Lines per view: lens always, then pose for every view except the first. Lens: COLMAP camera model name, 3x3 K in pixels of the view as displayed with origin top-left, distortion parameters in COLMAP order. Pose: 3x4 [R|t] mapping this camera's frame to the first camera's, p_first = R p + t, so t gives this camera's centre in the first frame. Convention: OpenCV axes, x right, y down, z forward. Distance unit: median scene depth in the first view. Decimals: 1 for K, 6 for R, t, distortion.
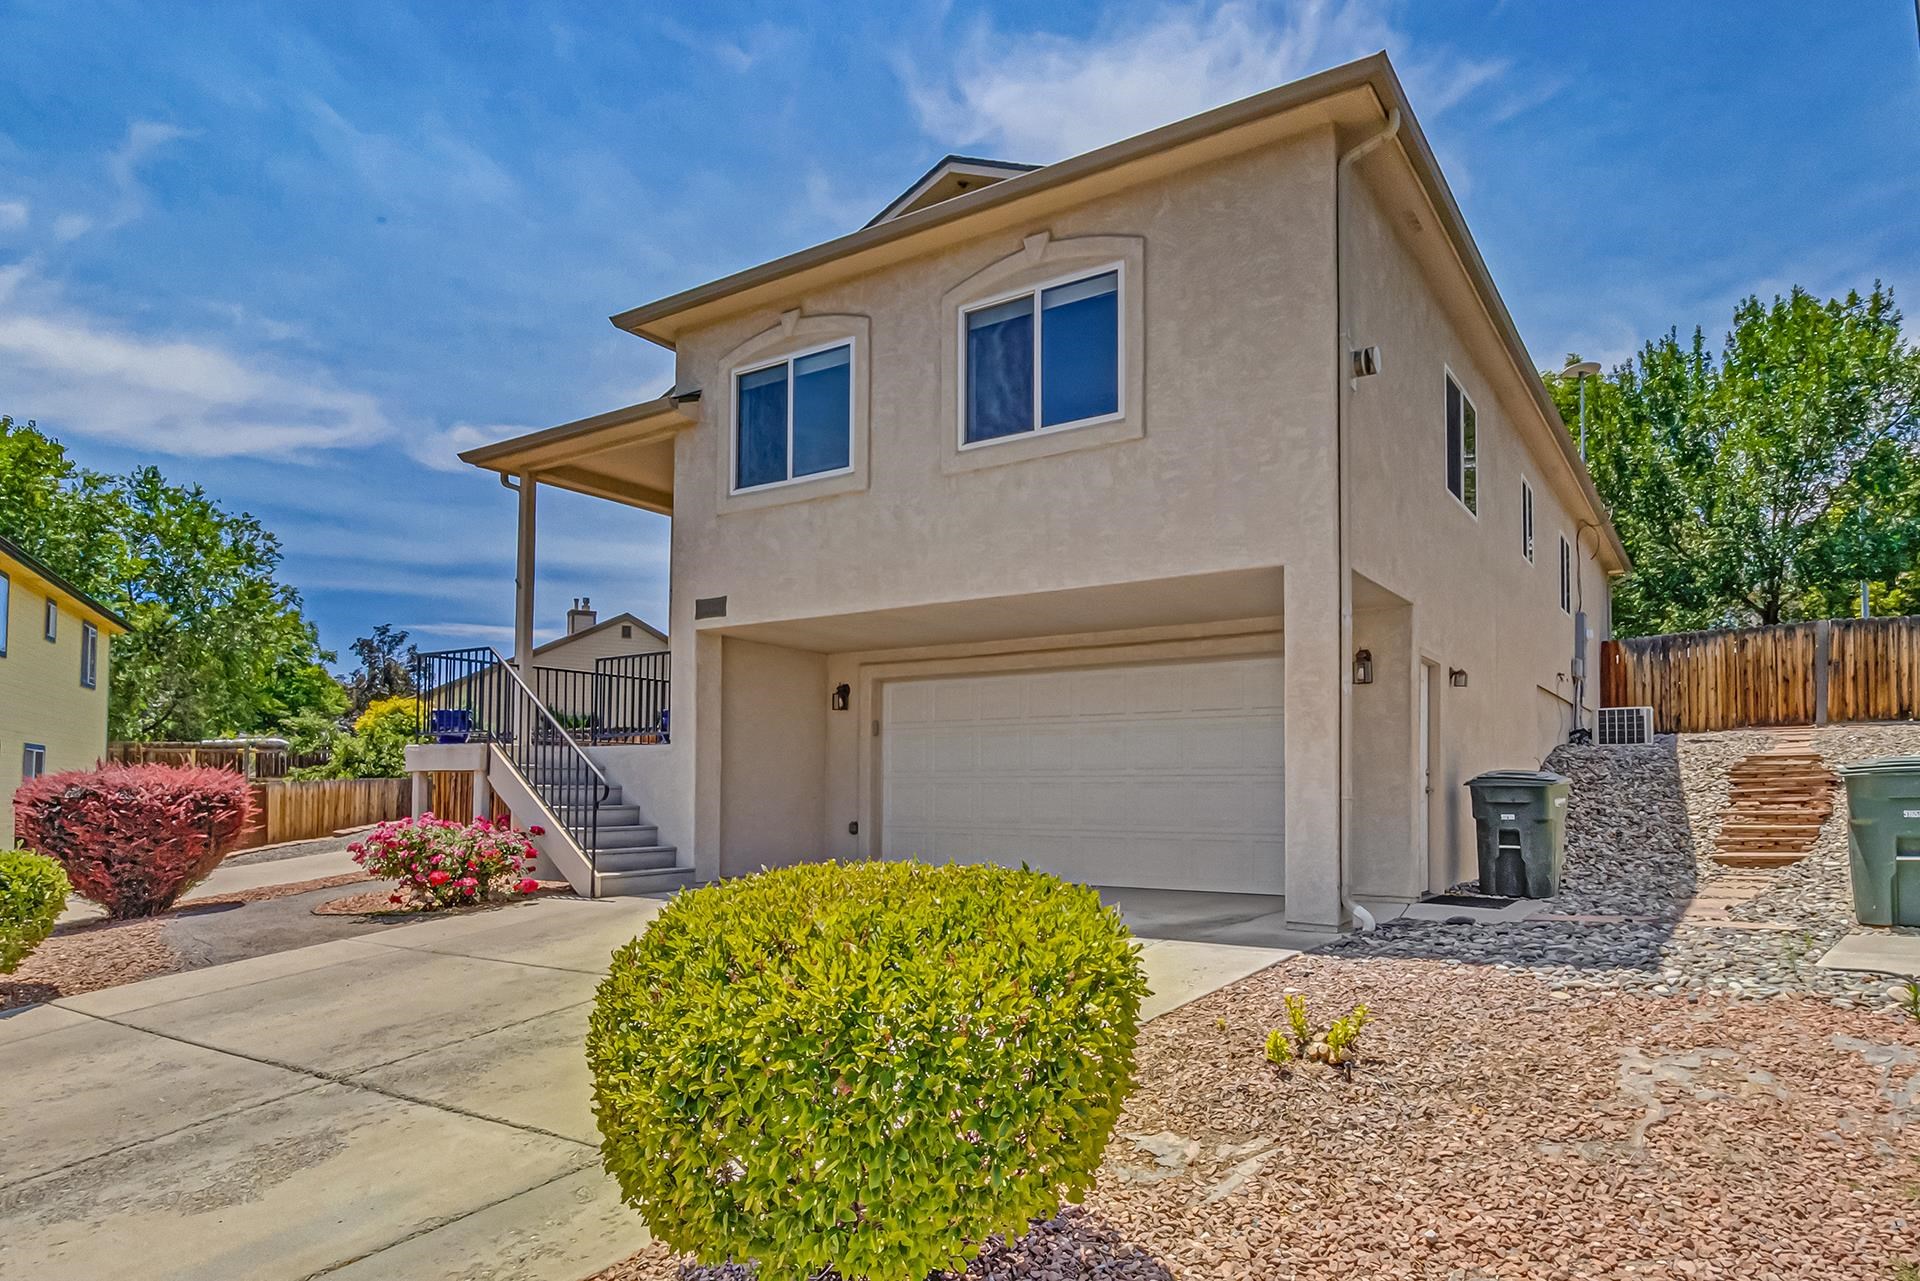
lens RADIAL K [[1133.1, 0, 961.8], [0, 1133.1, 740.4], [0, 0, 1]] dist [-0.000526, -0.000136]
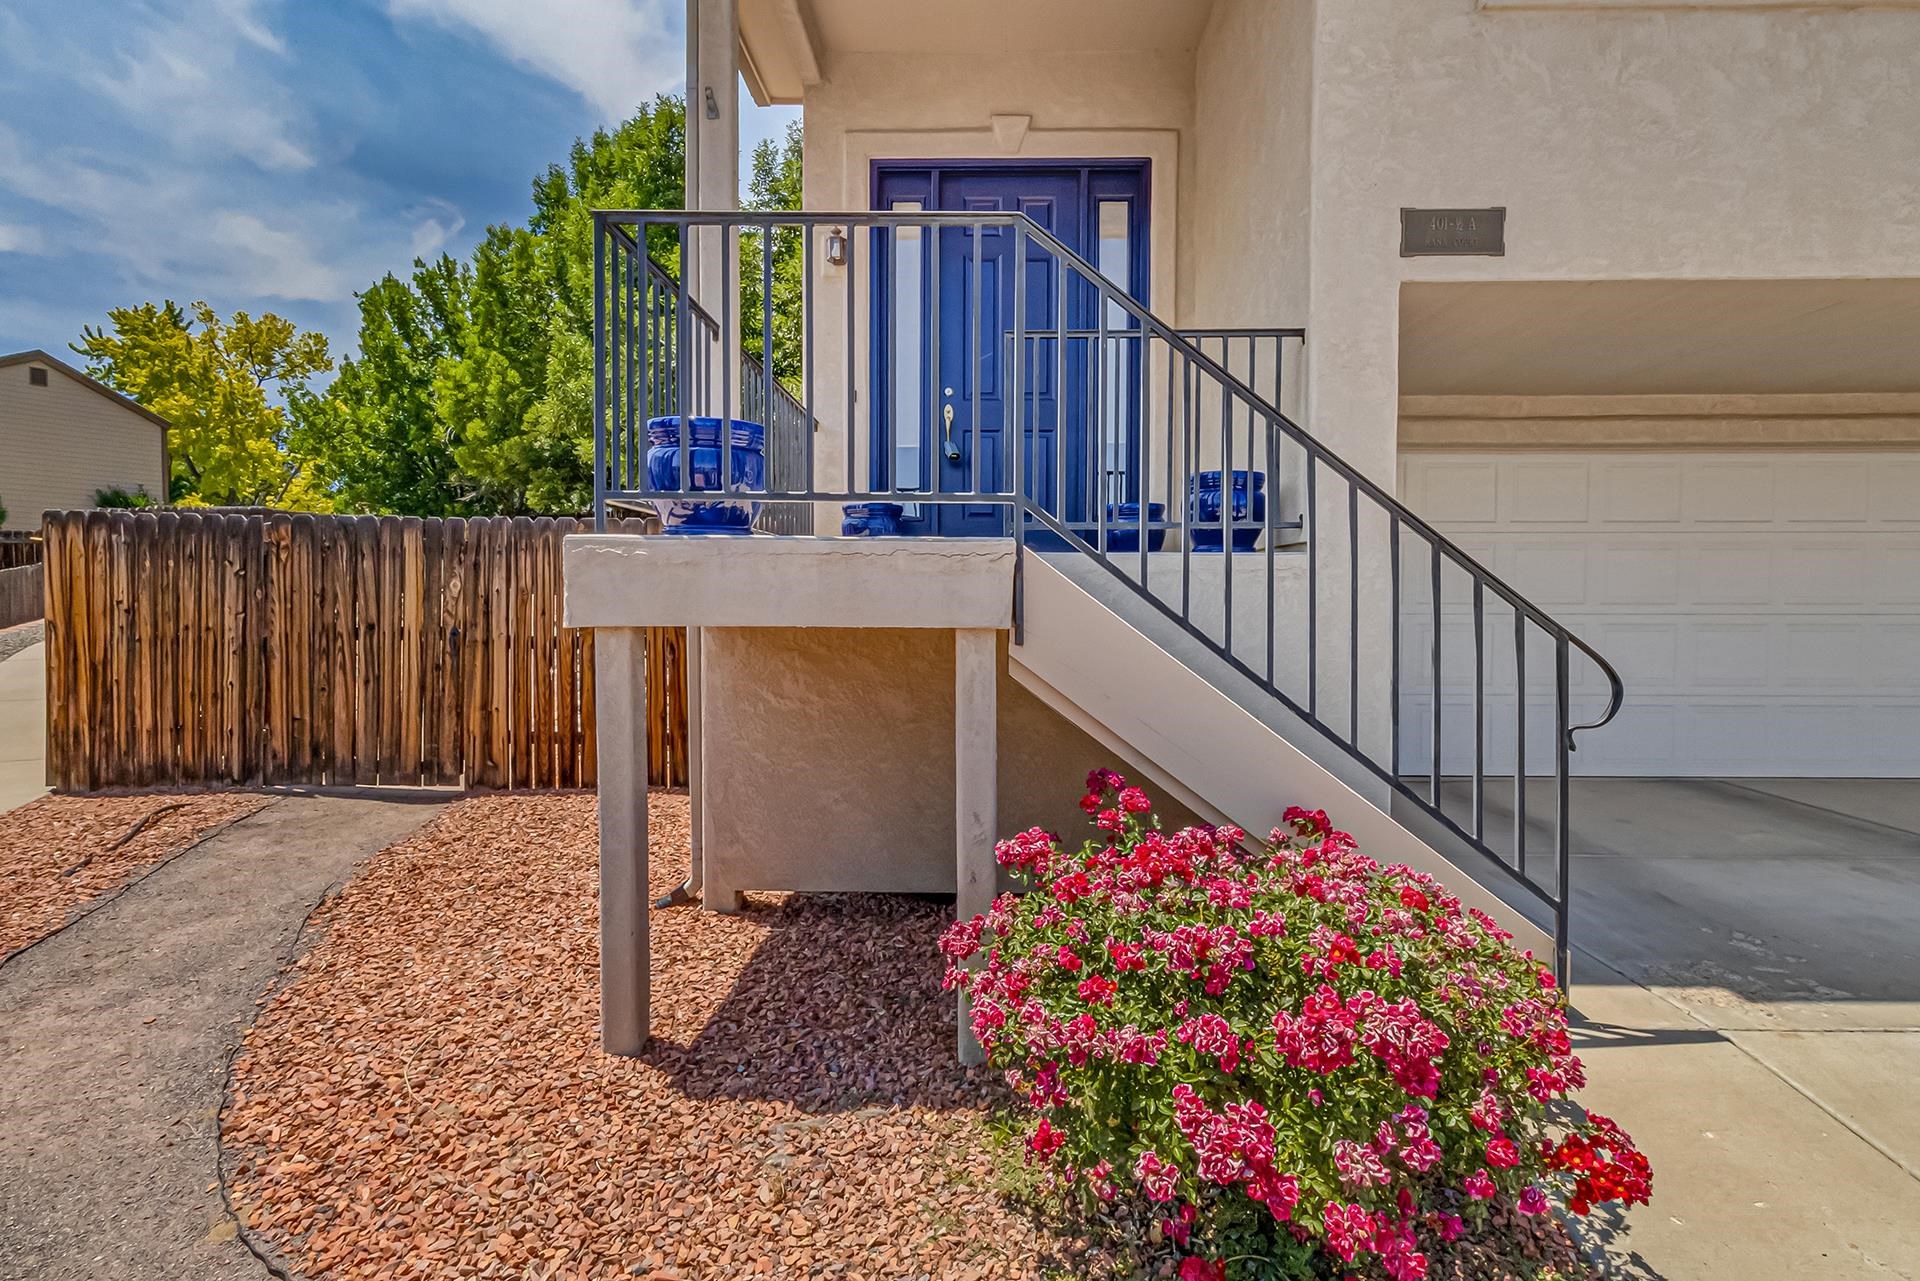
lens RADIAL K [[933.8, 0, 988.2], [0, 933.8, 628.0], [0, 0, 1]] dist [0.008865, 0.000560]
pose [[0.834328, -0.022834, 0.550795, -0.587288], [-0.021889, 0.996982, 0.074489, 0.008383], [-0.550834, -0.074205, 0.831310, 0.828855]]
